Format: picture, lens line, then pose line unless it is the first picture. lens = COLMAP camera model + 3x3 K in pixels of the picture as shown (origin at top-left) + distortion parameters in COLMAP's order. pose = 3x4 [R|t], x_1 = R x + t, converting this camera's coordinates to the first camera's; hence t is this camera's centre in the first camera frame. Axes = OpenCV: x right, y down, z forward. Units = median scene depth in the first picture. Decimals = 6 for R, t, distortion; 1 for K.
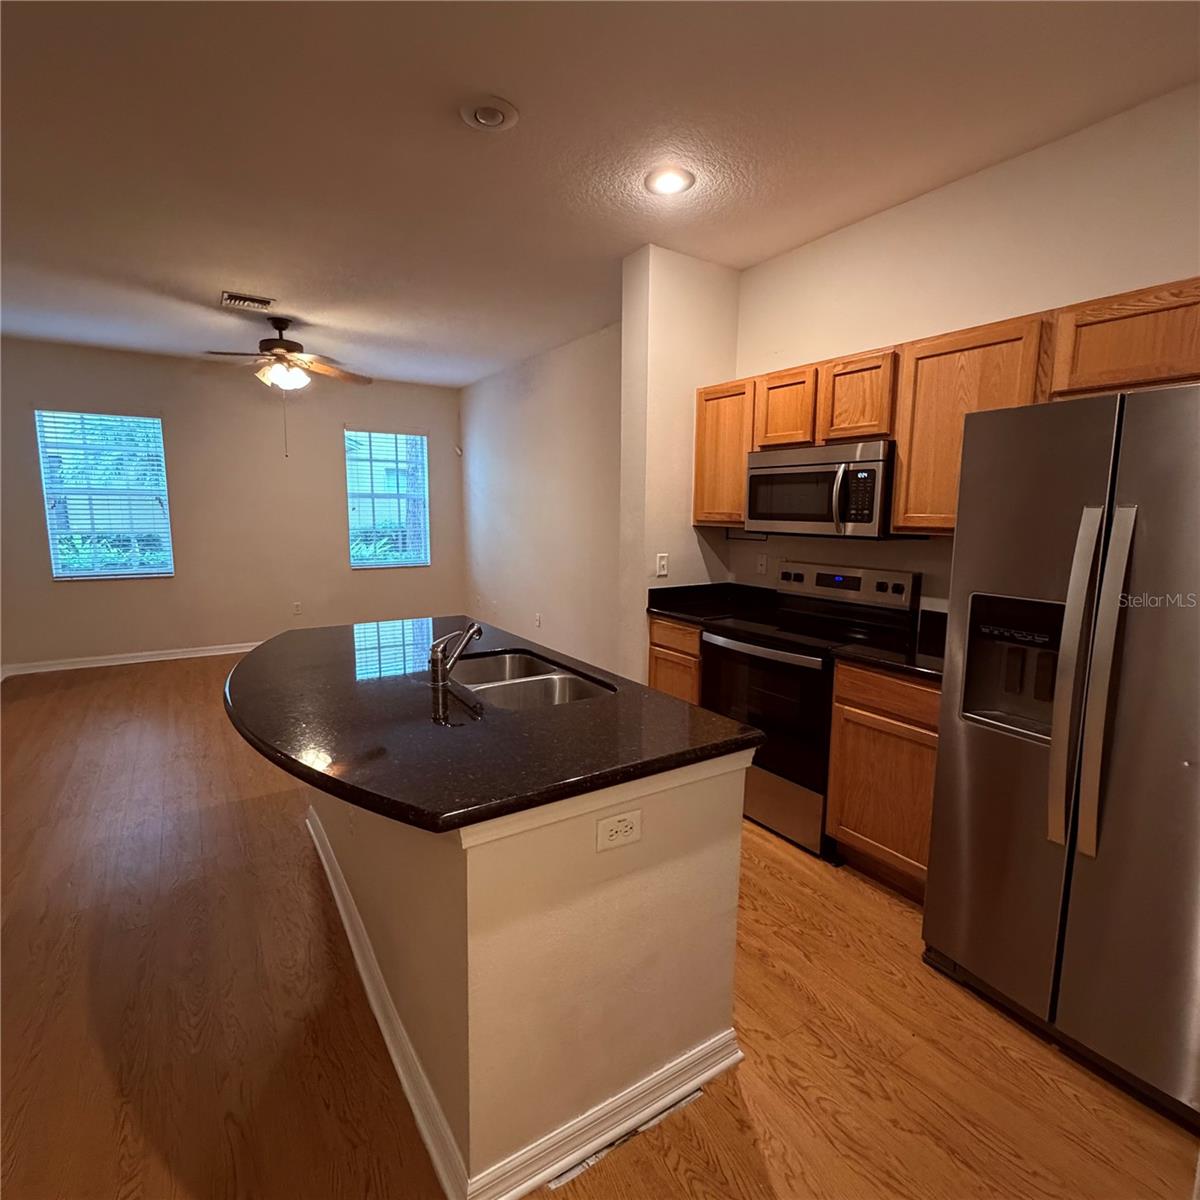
lens RADIAL K [[643.8, 0, 600.0], [0, 643.8, 600.0], [0, 0, 1]] dist [-0.000818, -0.000612]
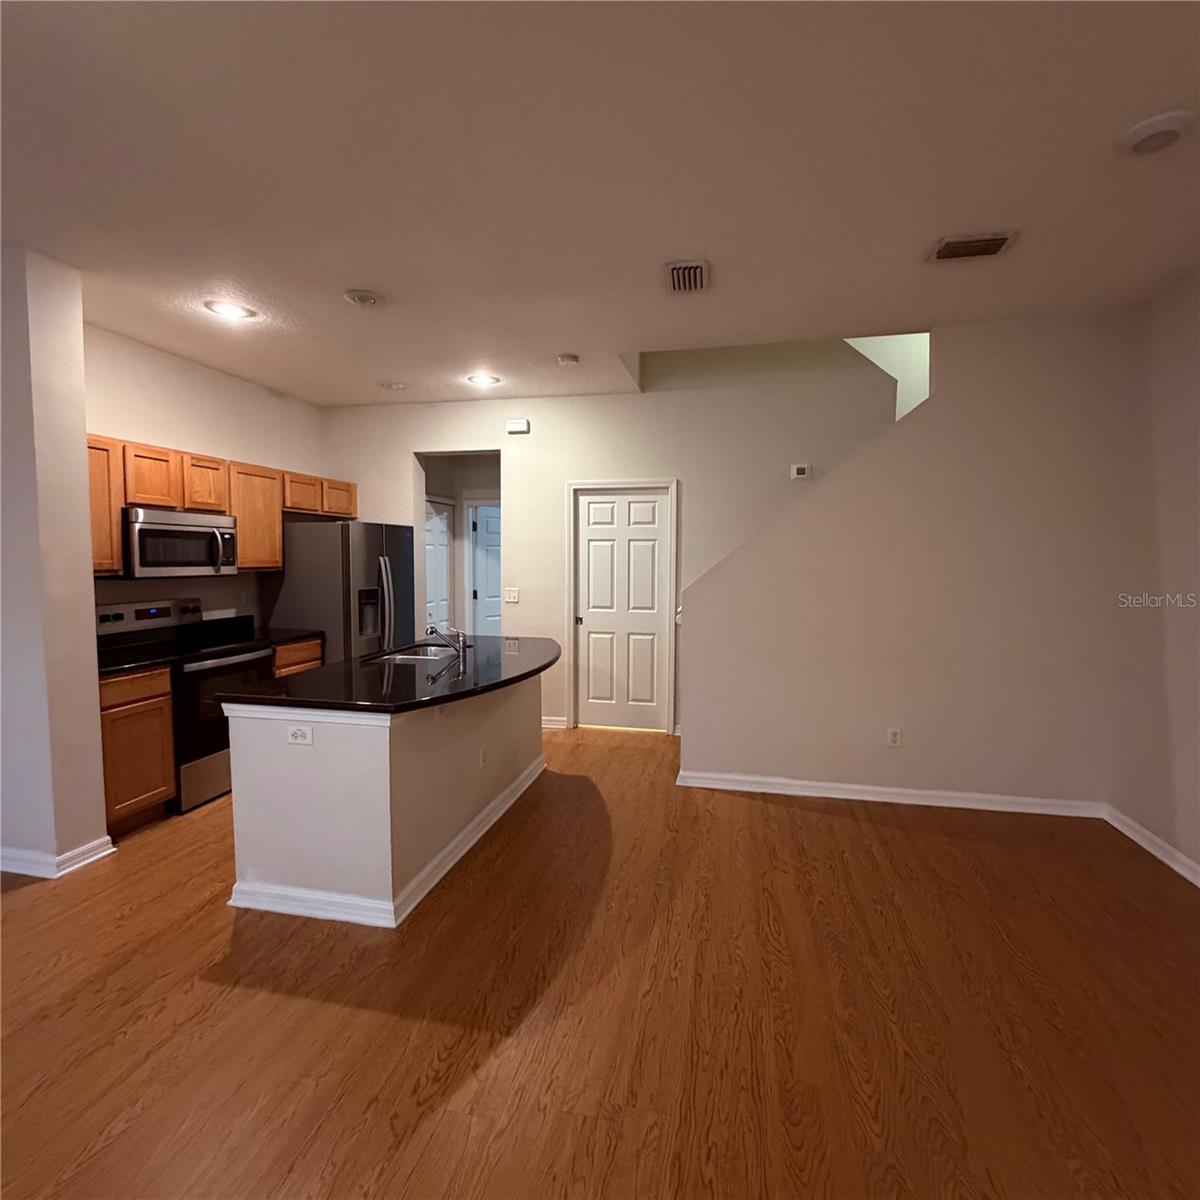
lens RADIAL K [[643.8, 0, 600.0], [0, 643.8, 600.0], [0, 0, 1]] dist [-0.000818, -0.000612]
pose [[-0.707083, -0.059846, 0.704594, -1.190539], [0.087534, 0.981341, 0.171196, -0.200551], [-0.701692, 0.182726, -0.688651, 1.282880]]
